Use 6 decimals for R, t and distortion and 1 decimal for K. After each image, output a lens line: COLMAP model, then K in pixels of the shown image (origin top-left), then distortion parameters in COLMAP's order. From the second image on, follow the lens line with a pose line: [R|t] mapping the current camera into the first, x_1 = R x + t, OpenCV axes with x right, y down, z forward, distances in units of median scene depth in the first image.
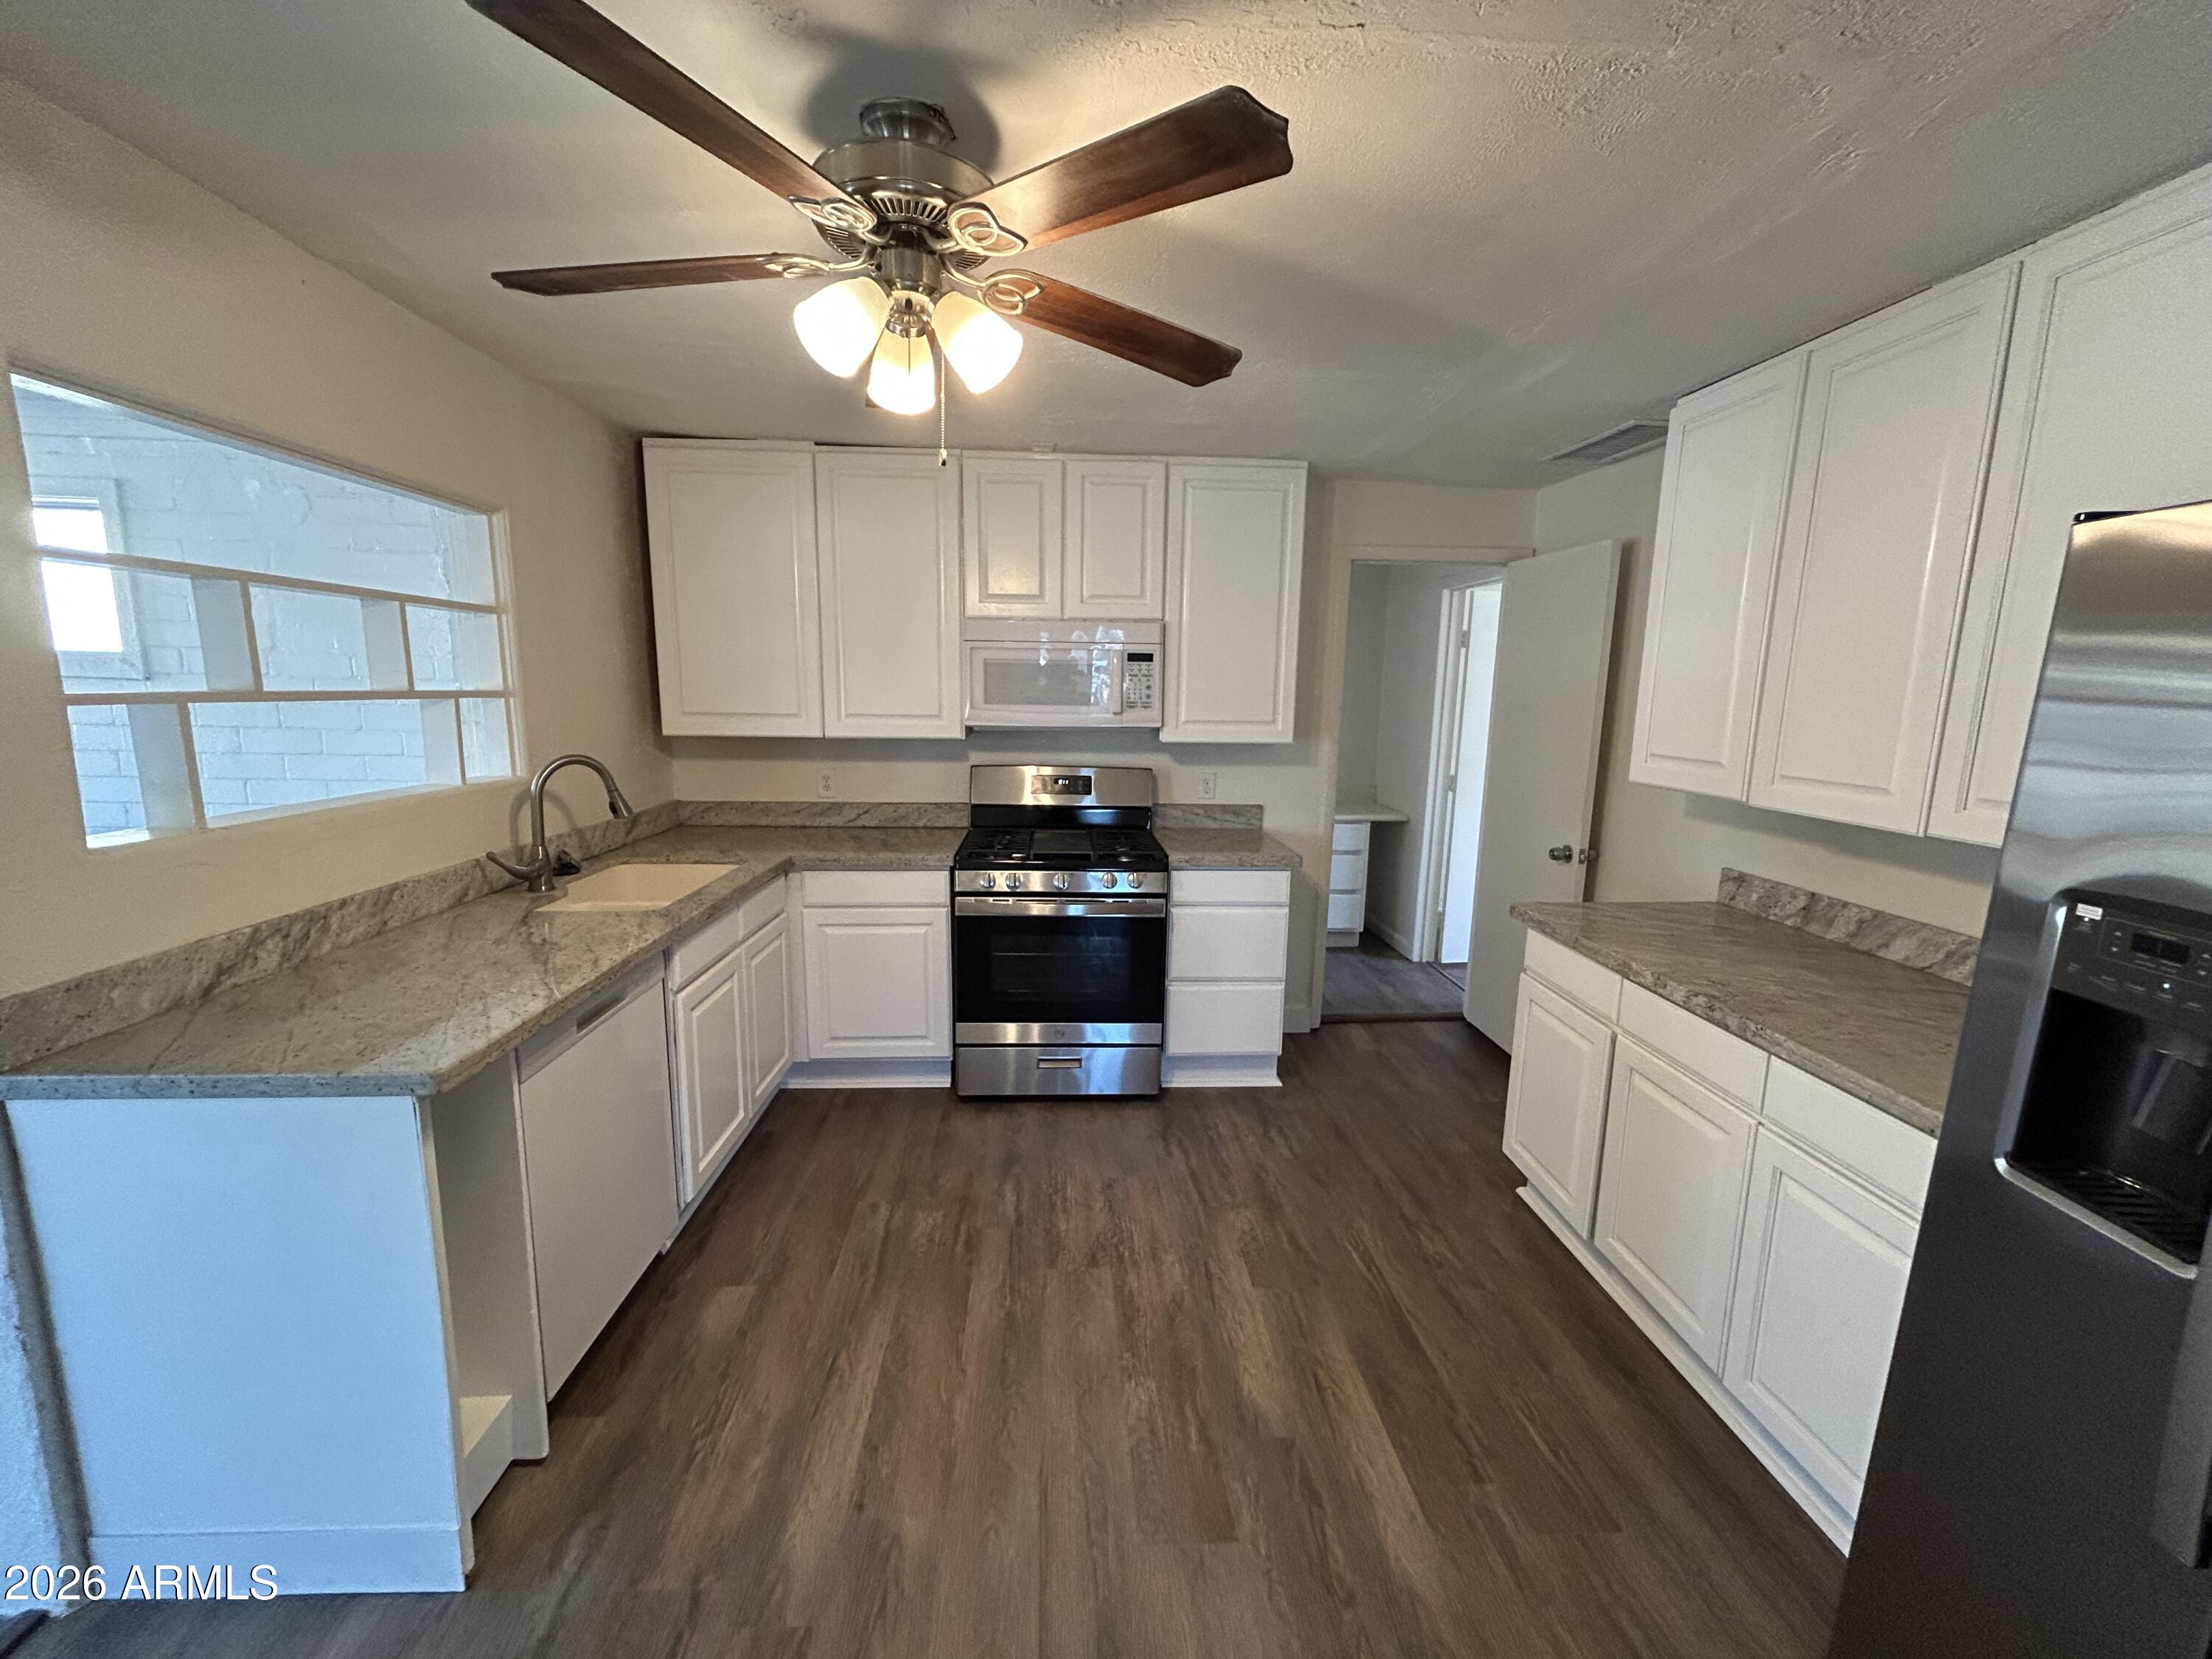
lens RADIAL K [[893.9, 0, 1105.8], [0, 893.9, 829.2], [0, 0, 1]] dist [-0.001115, 0.000097]
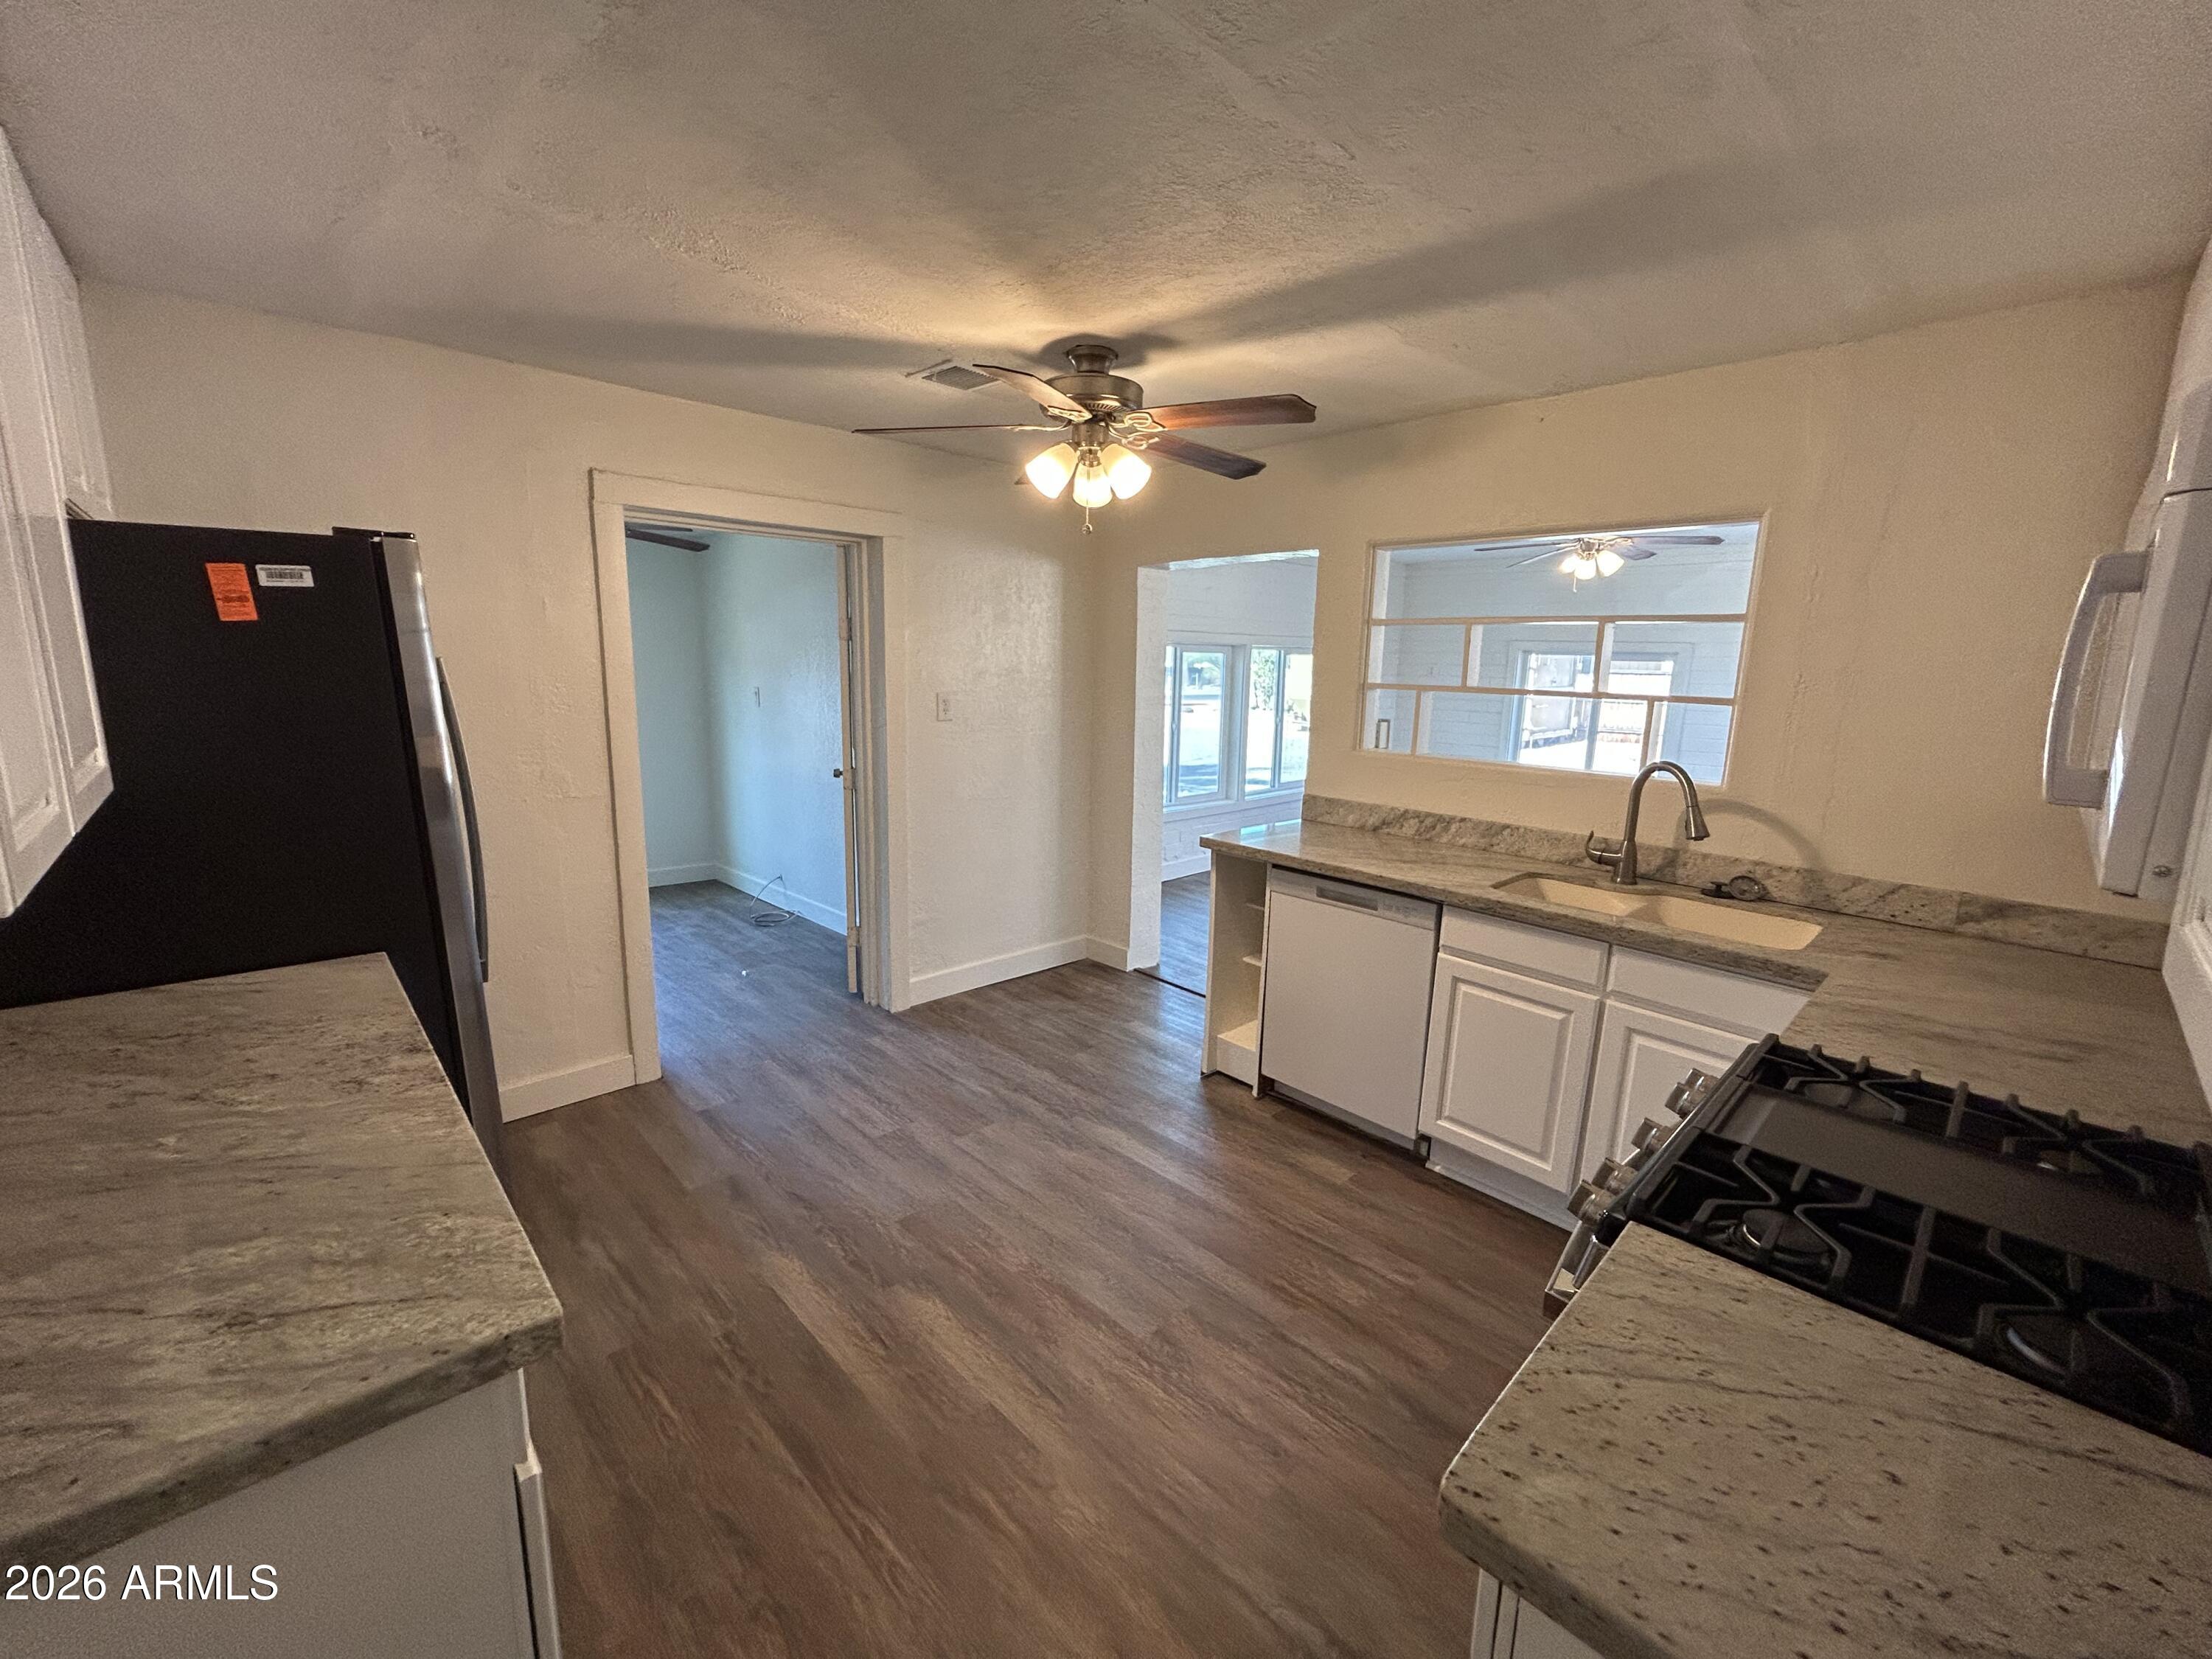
lens RADIAL K [[893.9, 0, 1103.8], [0, 893.9, 826.9], [0, 0, 1]] dist [-0.001115, 0.000097]
pose [[-0.758839, 0.078135, -0.646574, 0.673650], [-0.146364, 0.946923, 0.286209, -0.270285], [0.634618, 0.311821, -0.707126, 1.740465]]
